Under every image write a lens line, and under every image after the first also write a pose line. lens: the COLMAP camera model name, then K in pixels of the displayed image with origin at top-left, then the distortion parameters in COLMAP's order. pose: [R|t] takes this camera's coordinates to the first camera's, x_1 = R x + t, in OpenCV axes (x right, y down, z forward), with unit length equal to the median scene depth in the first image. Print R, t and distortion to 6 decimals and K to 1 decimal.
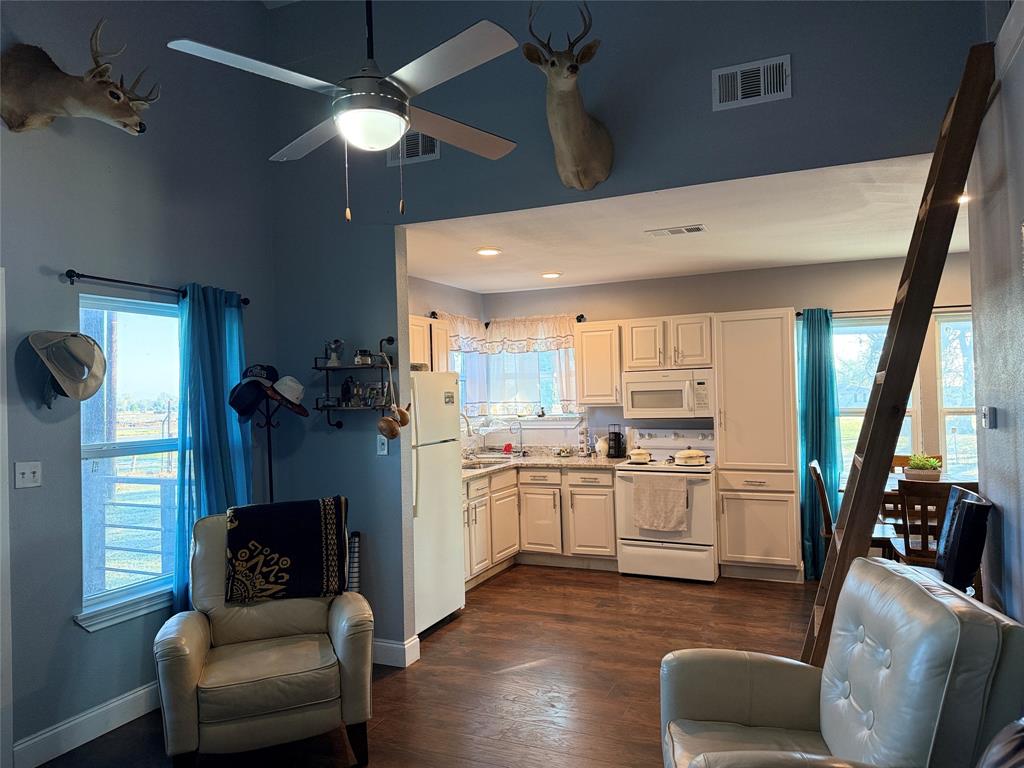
lens RADIAL K [[716.8, 0, 512.5], [0, 716.8, 388.0], [0, 0, 1]] dist [0.169064, -0.299180]
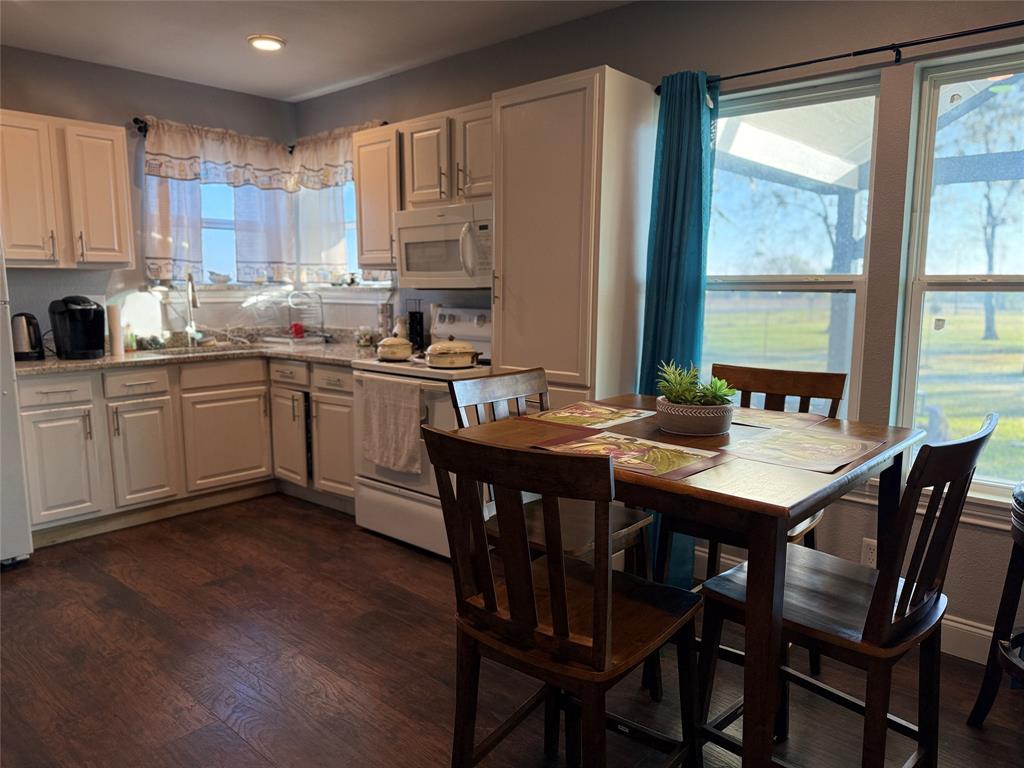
lens RADIAL K [[716.8, 0, 512.5], [0, 716.8, 388.0], [0, 0, 1]] dist [0.169064, -0.299180]
pose [[0.949987, 0.067315, -0.304949, 0.457582], [-0.021294, 0.988182, 0.151798, 0.031765], [0.311564, -0.137712, 0.940193, 0.442008]]
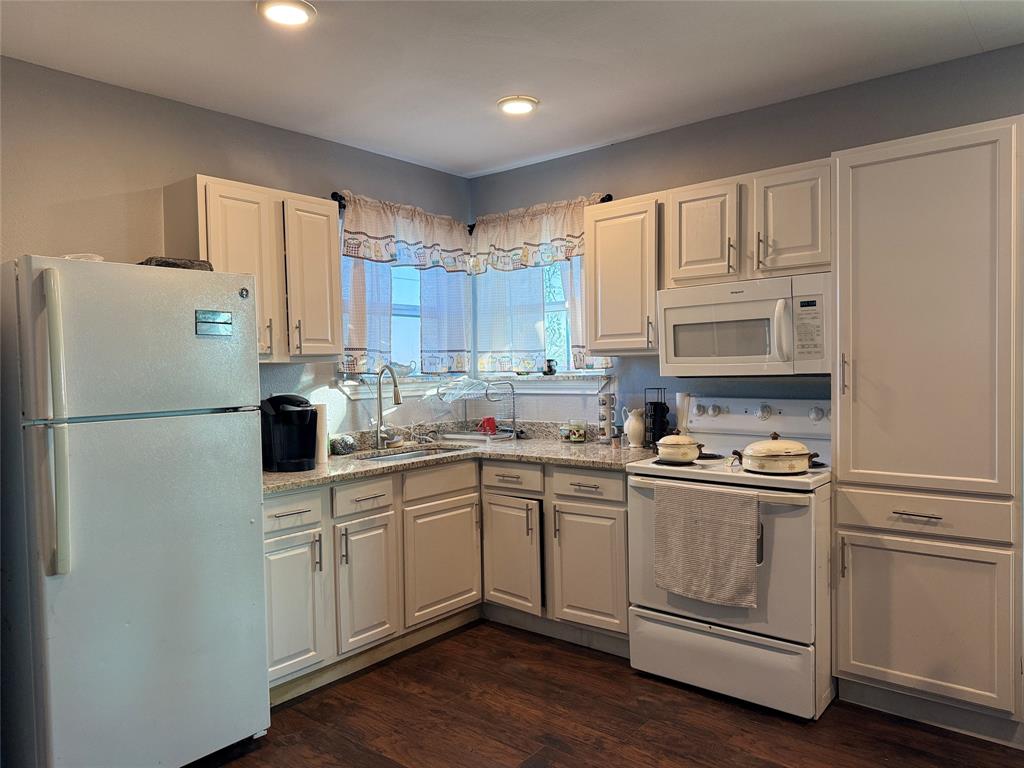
lens RADIAL K [[716.8, 0, 512.5], [0, 716.8, 388.0], [0, 0, 1]] dist [0.169064, -0.299180]
pose [[0.962524, 0.014258, -0.270822, 0.199772], [-0.002644, 0.999063, 0.043199, 0.028746], [0.271184, -0.040864, 0.961660, 0.466053]]
